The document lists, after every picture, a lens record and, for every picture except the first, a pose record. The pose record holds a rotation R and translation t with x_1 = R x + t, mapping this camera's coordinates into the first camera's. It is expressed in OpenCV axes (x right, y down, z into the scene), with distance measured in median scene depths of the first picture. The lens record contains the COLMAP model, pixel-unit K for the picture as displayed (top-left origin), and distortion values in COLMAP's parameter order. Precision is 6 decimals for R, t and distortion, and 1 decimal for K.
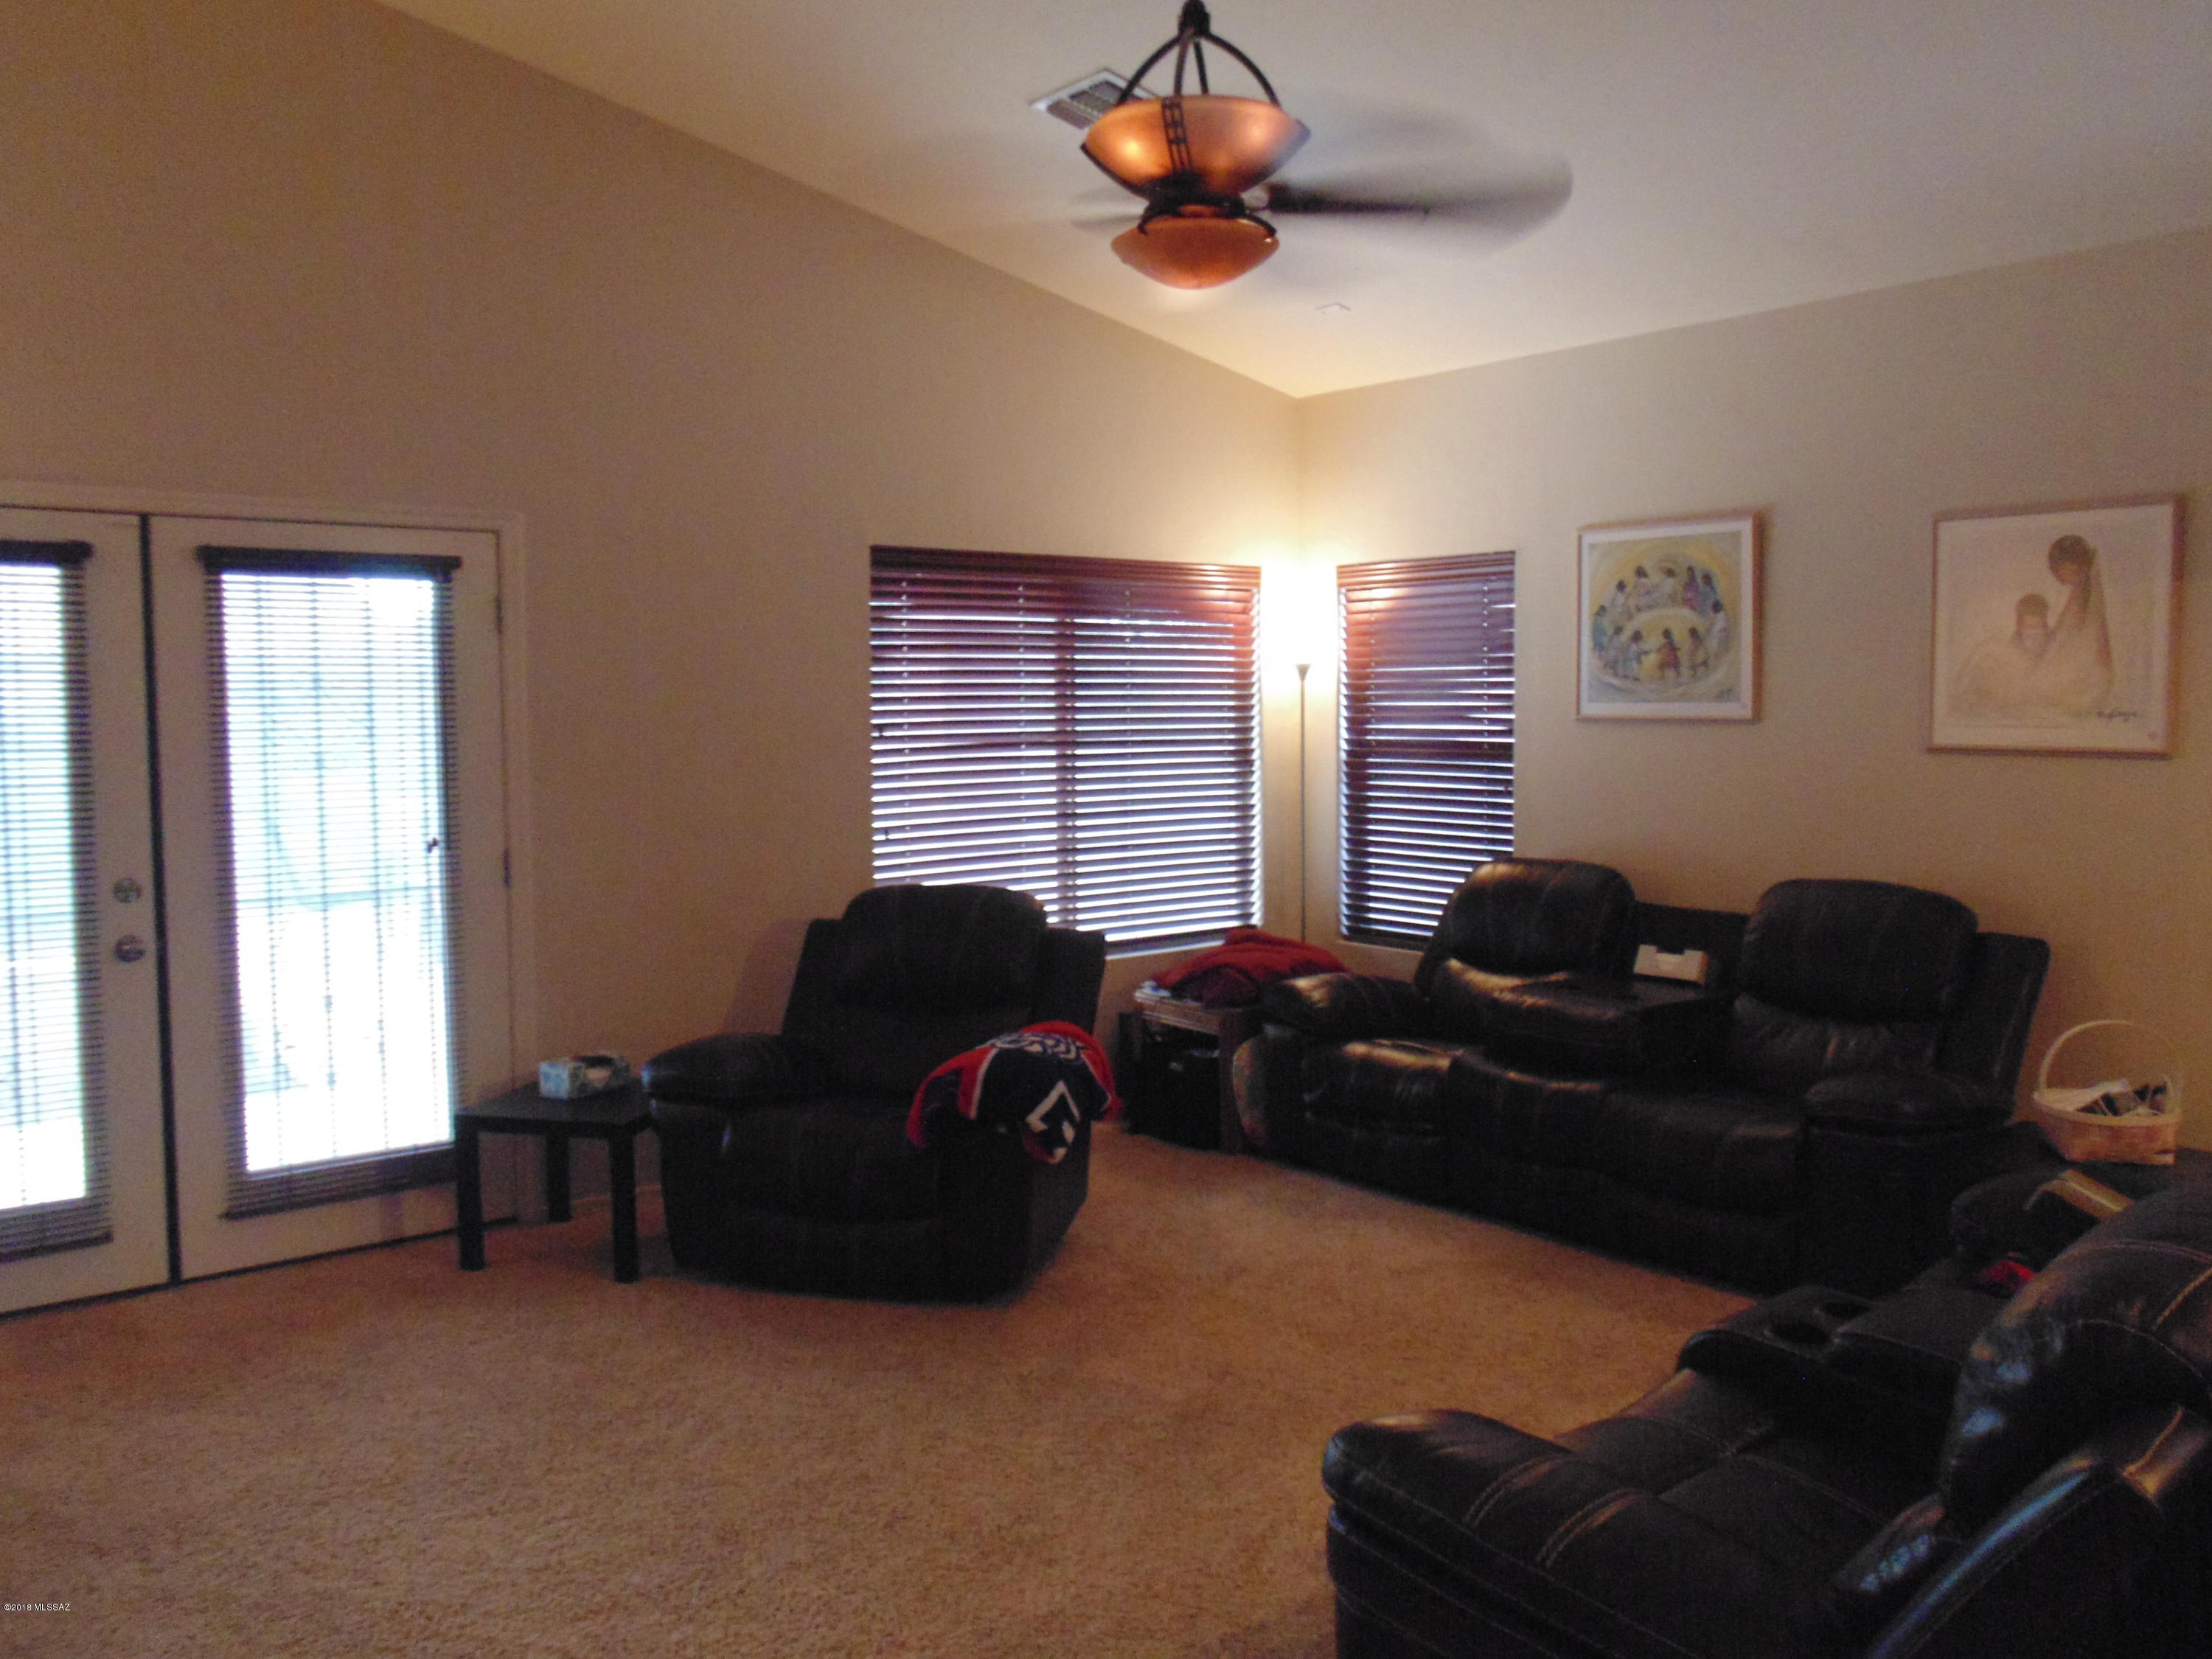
lens RADIAL K [[1794.3, 0, 1120.0], [0, 1794.3, 809.7], [0, 0, 1]] dist [-0.001257, -0.001053]
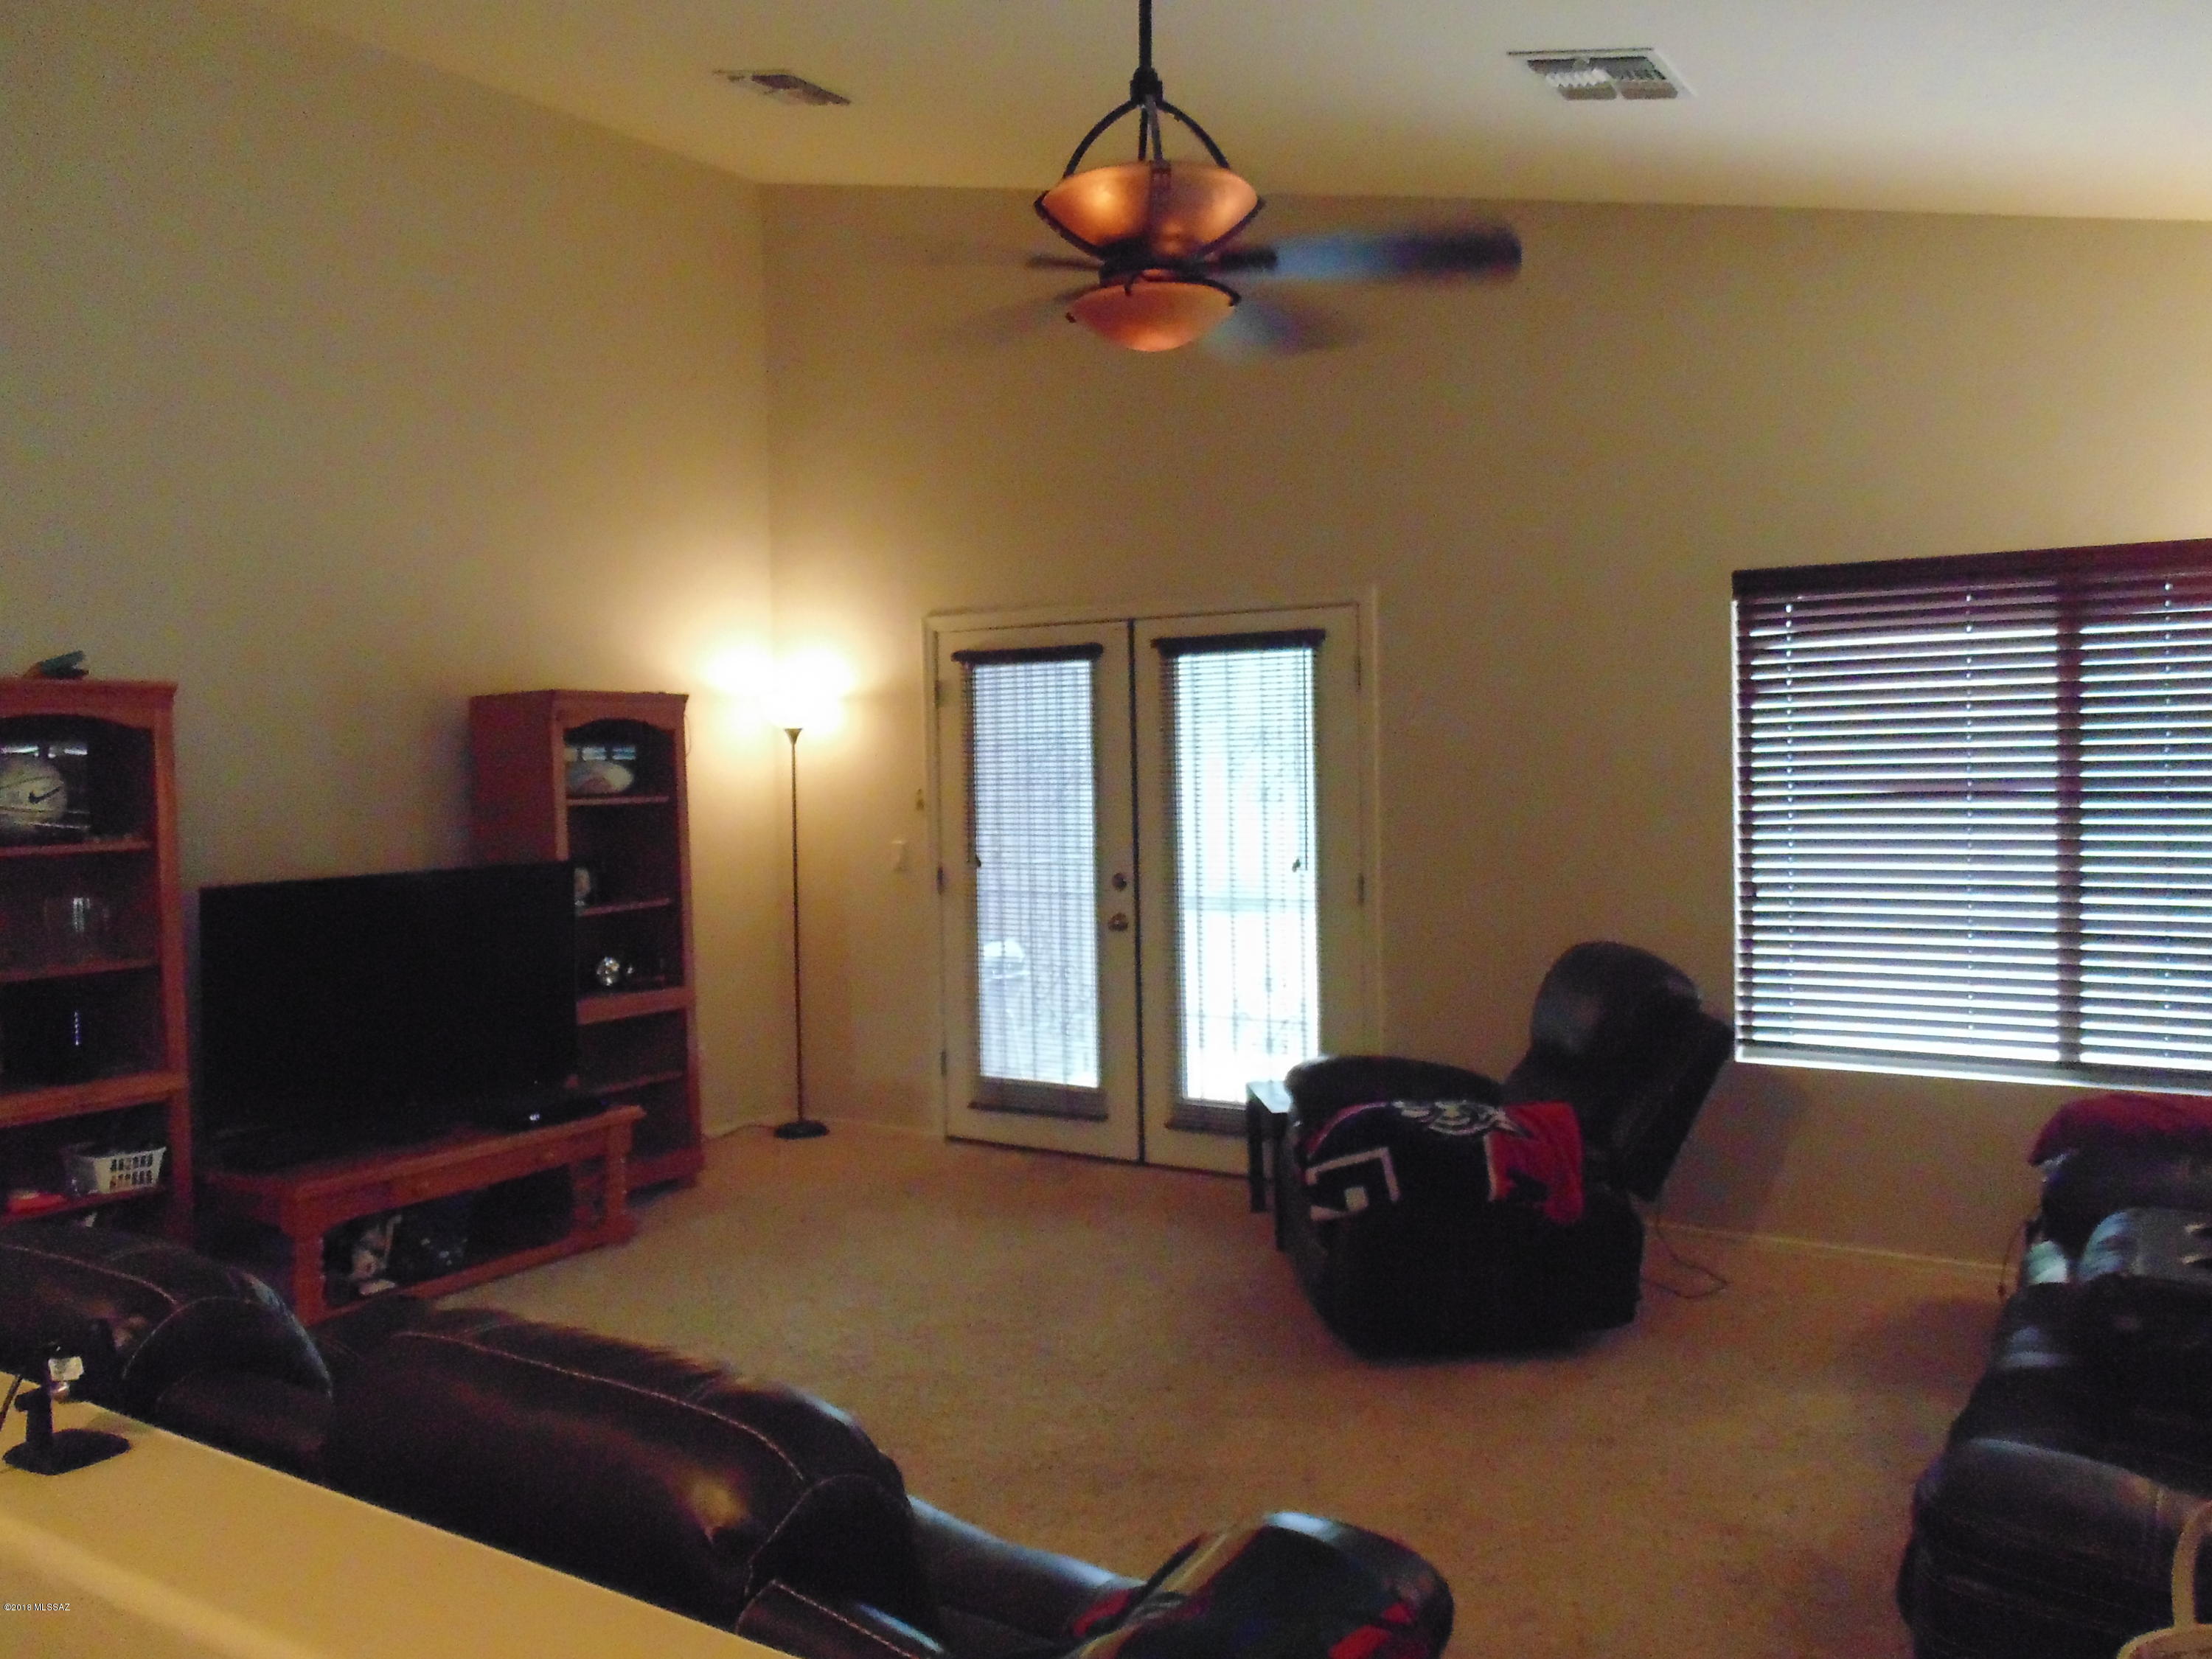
lens RADIAL K [[1764.7, 0, 1135.2], [0, 1764.7, 827.0], [0, 0, 1]] dist [-0.010120, -0.002626]
pose [[0.320122, 0.039471, -0.946554, 0.754747], [-0.041855, 0.998745, 0.027492, -0.036736], [0.946451, 0.030817, 0.321373, 0.529945]]
